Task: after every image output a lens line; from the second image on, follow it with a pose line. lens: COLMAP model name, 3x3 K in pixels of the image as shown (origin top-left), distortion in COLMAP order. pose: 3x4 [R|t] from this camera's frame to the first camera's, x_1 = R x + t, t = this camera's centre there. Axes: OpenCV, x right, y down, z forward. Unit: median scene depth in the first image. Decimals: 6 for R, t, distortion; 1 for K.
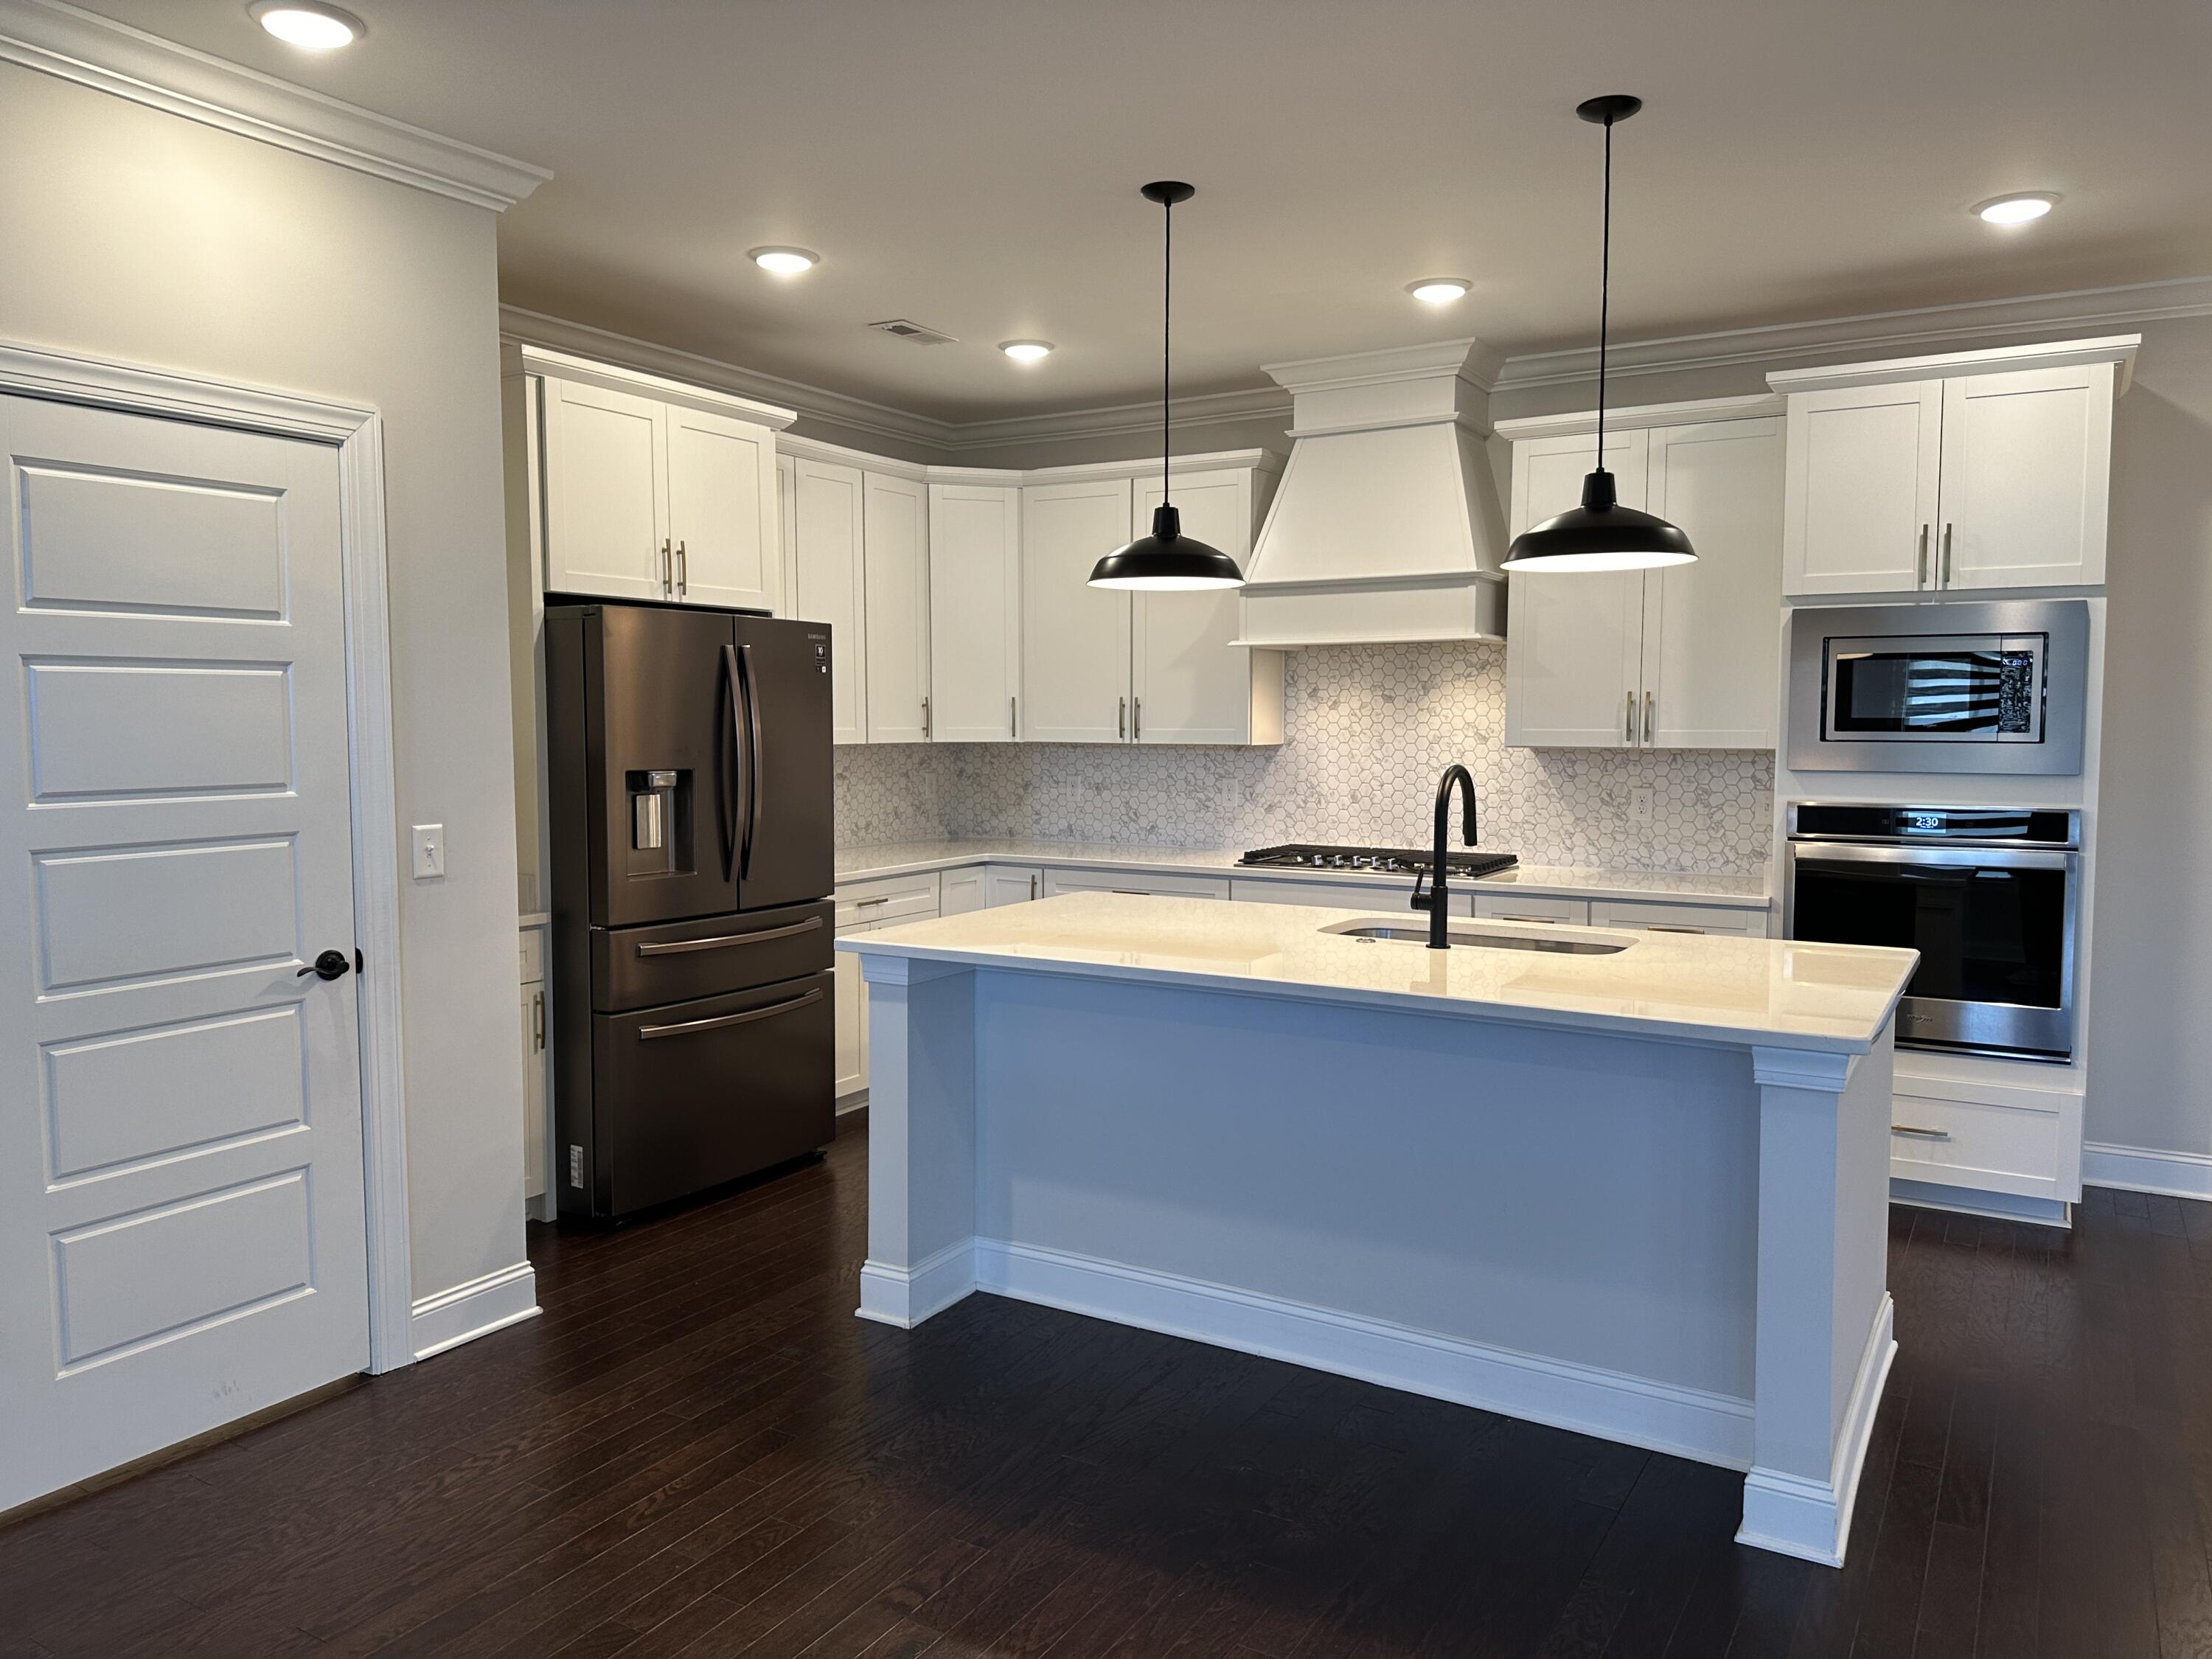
lens RADIAL K [[1546.9, 0, 1104.1], [0, 1546.9, 823.6], [0, 0, 1]] dist [0.050513, -0.036619]
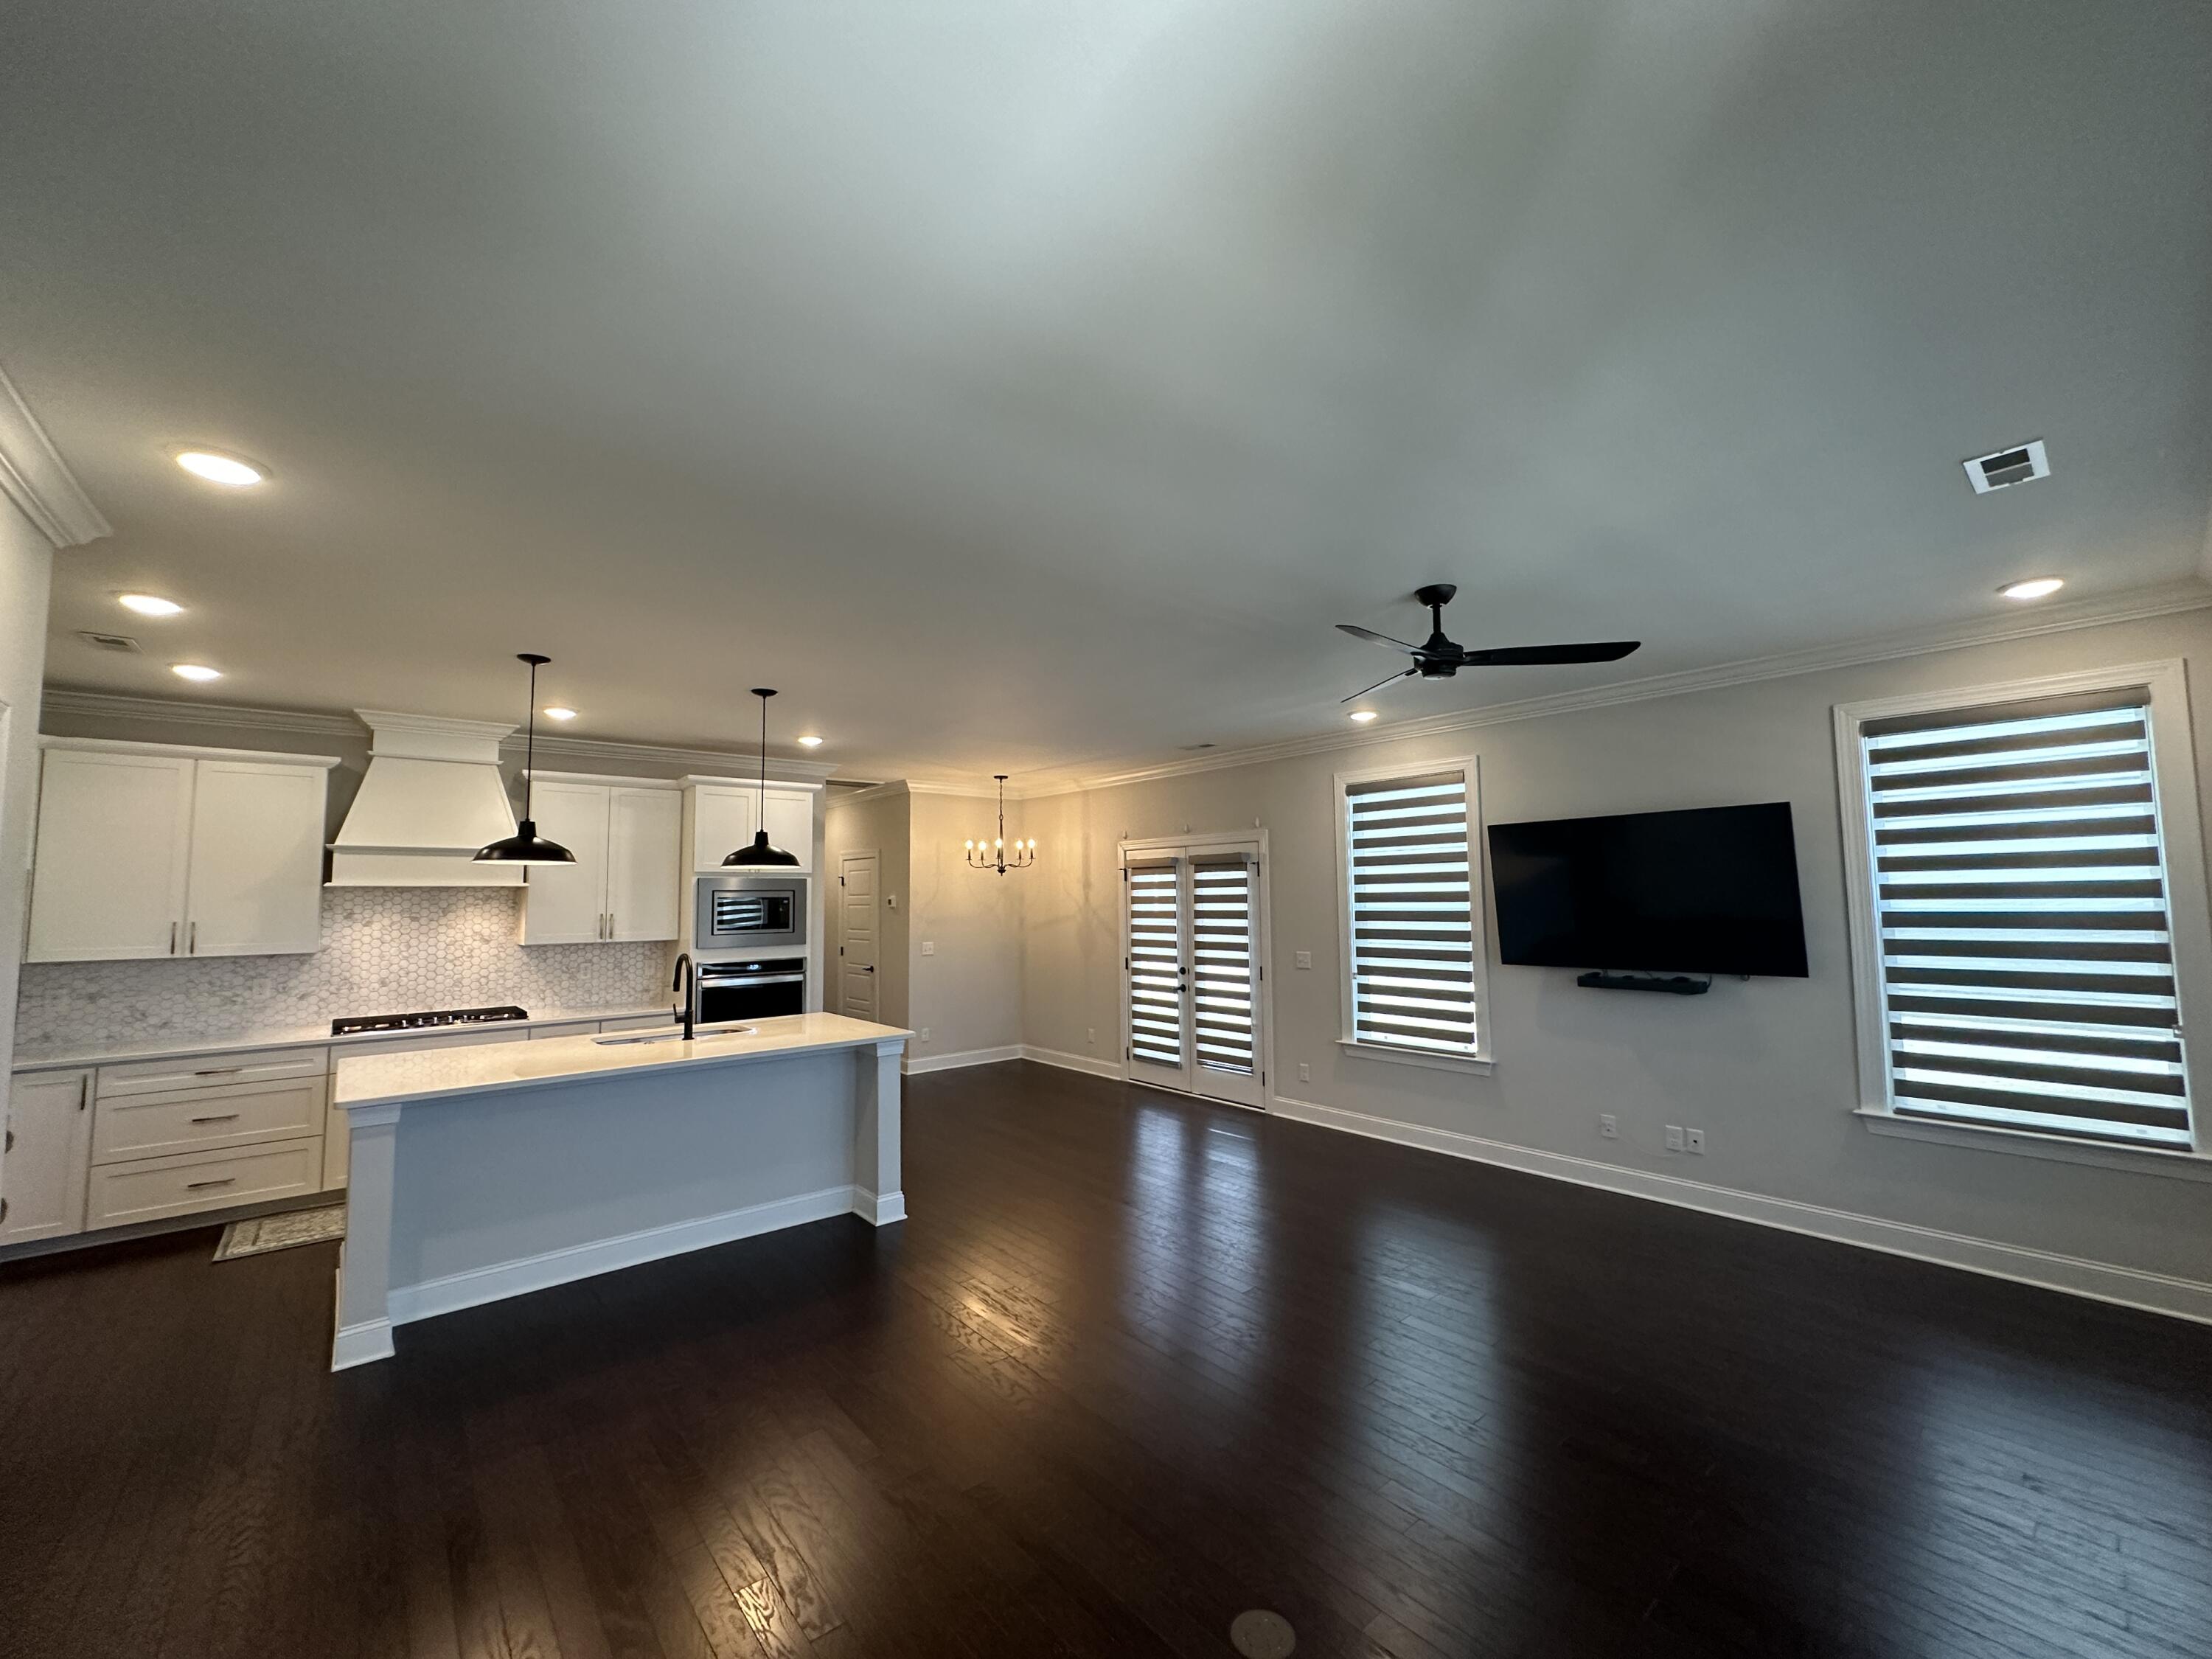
lens RADIAL K [[883.4, 0, 1117.3], [0, 883.4, 831.9], [0, 0, 1]] dist [0.000234, 0.000918]
pose [[0.315503, 0.066899, 0.946564, -0.515159], [0.078381, 0.992266, -0.096254, -0.027323], [-0.945682, 0.104561, 0.307819, 0.016909]]
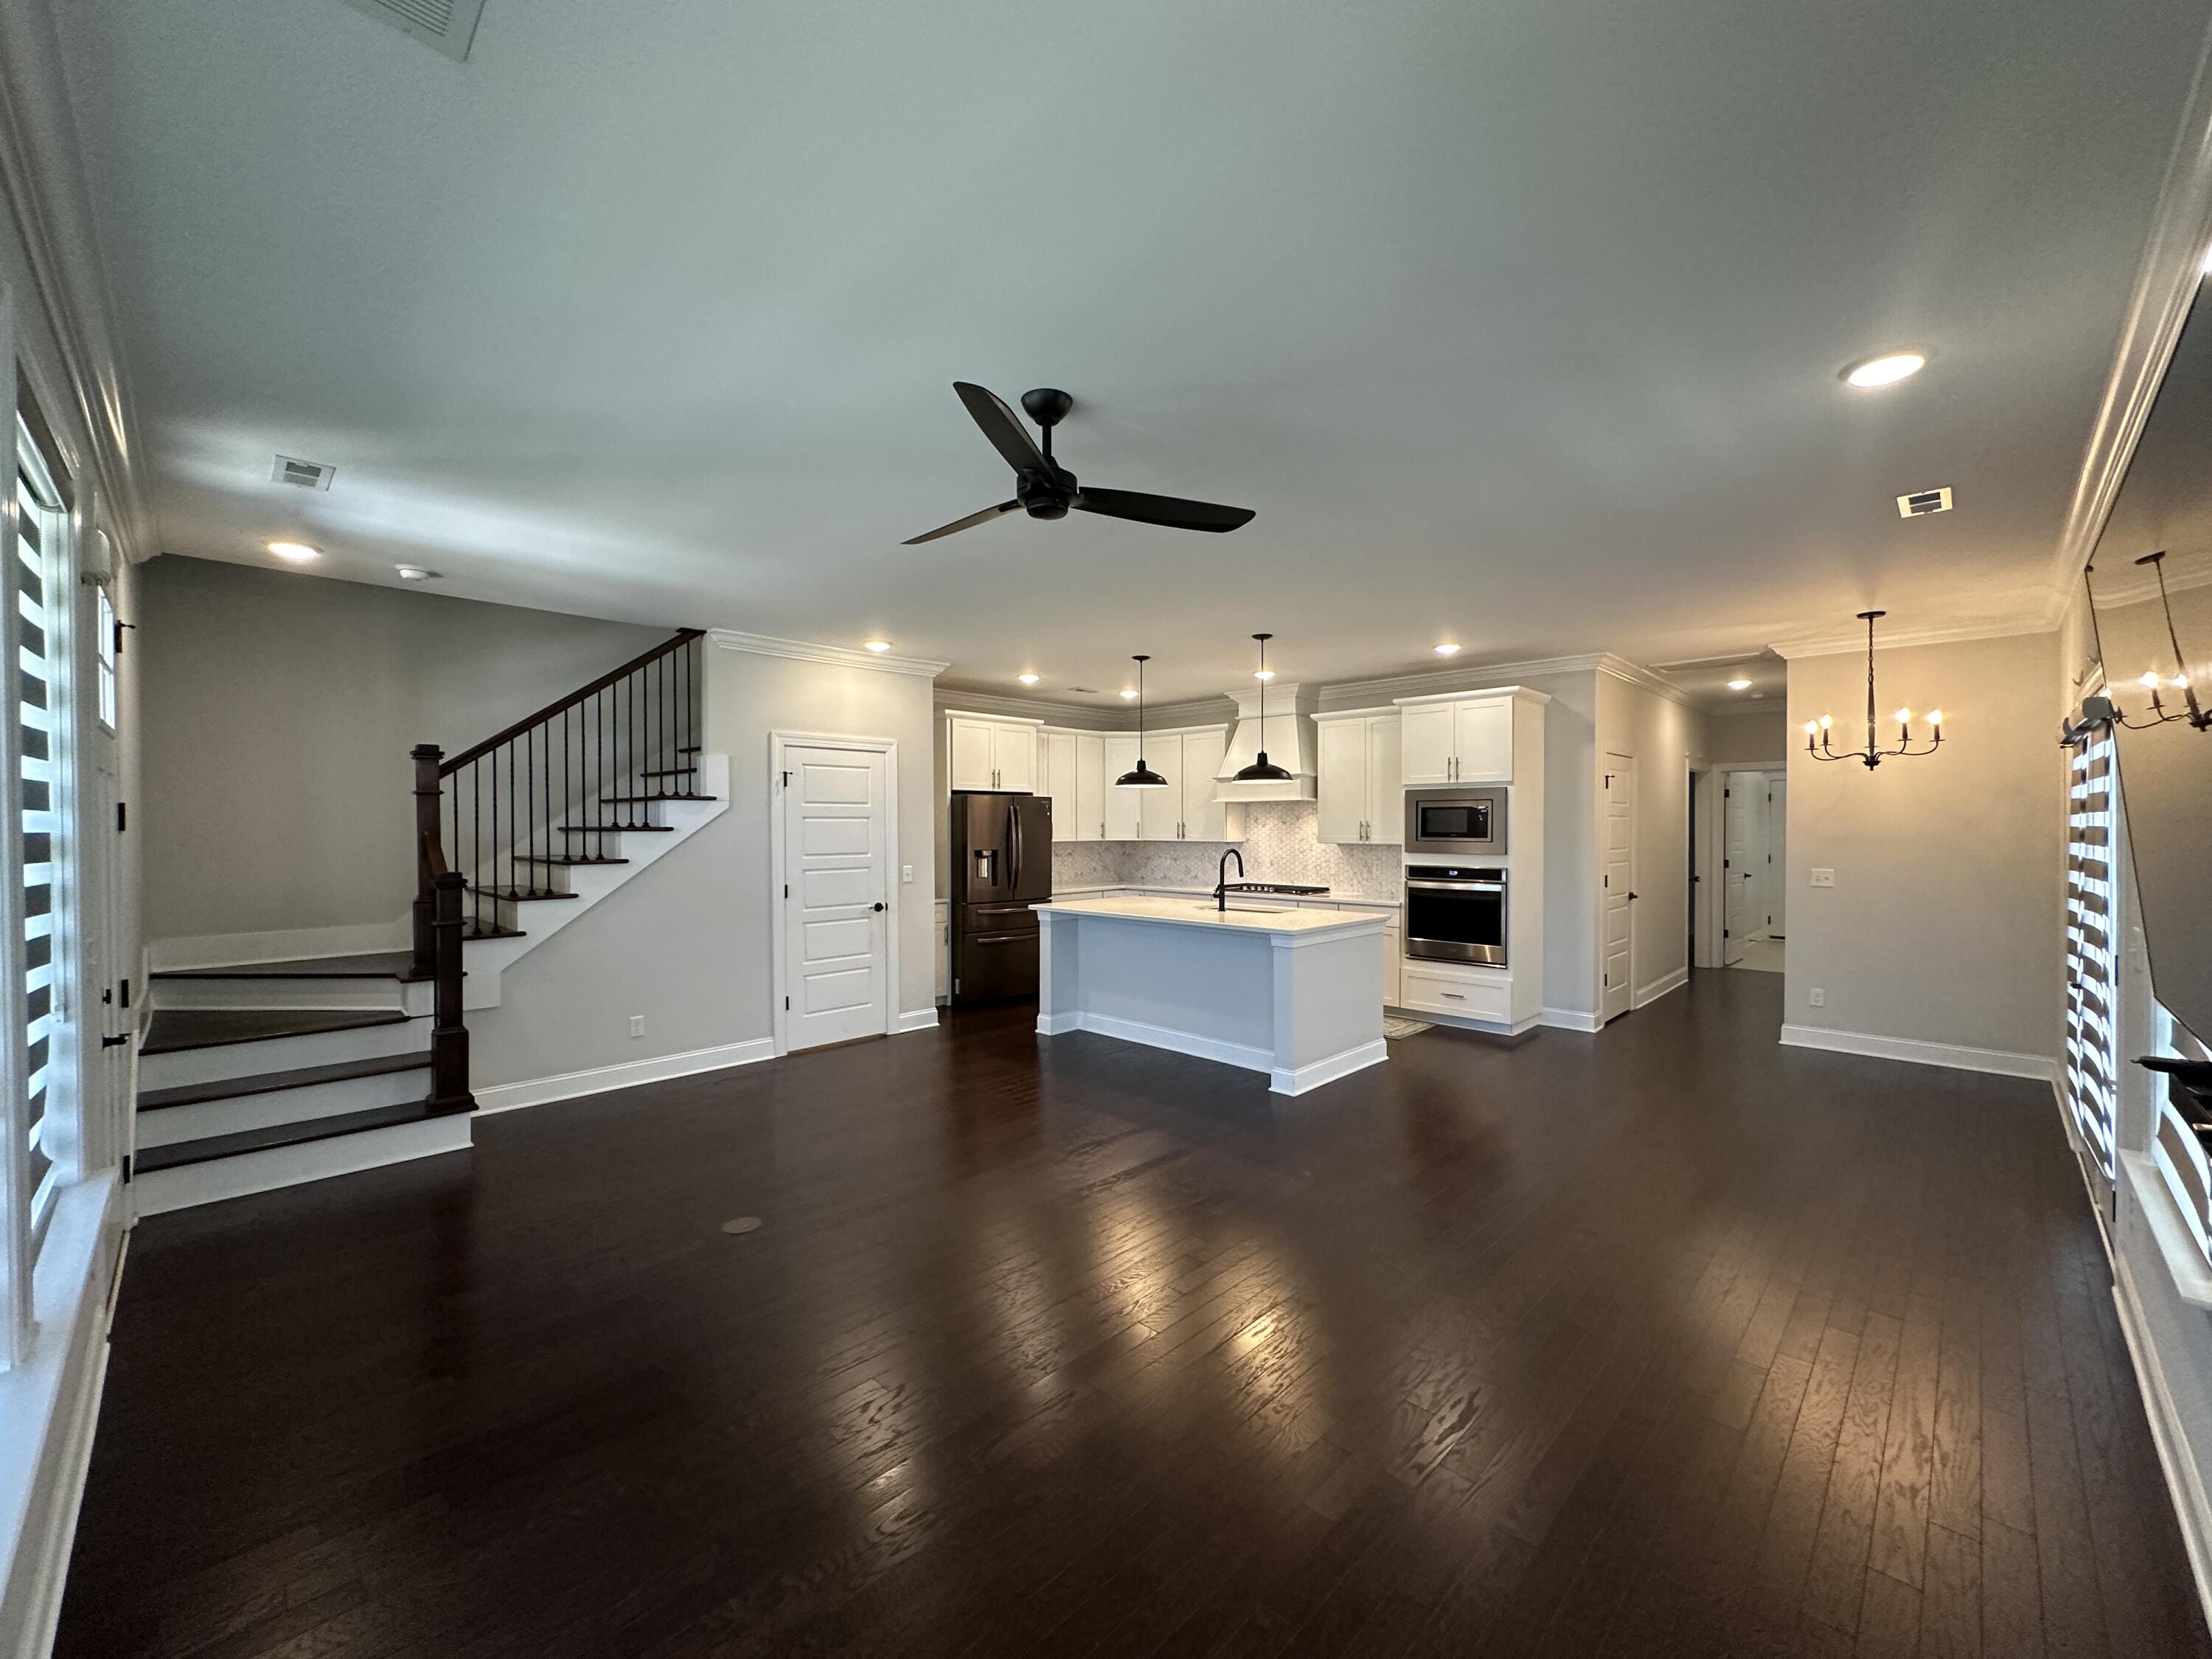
lens RADIAL K [[883.4, 0, 1095.8], [0, 883.4, 830.8], [0, 0, 1]] dist [0.000234, 0.000918]
pose [[0.969549, -0.000911, -0.244896, 0.264057], [-0.014429, 0.998043, -0.060838, 0.022399], [0.244472, 0.062519, 0.967639, -0.457582]]
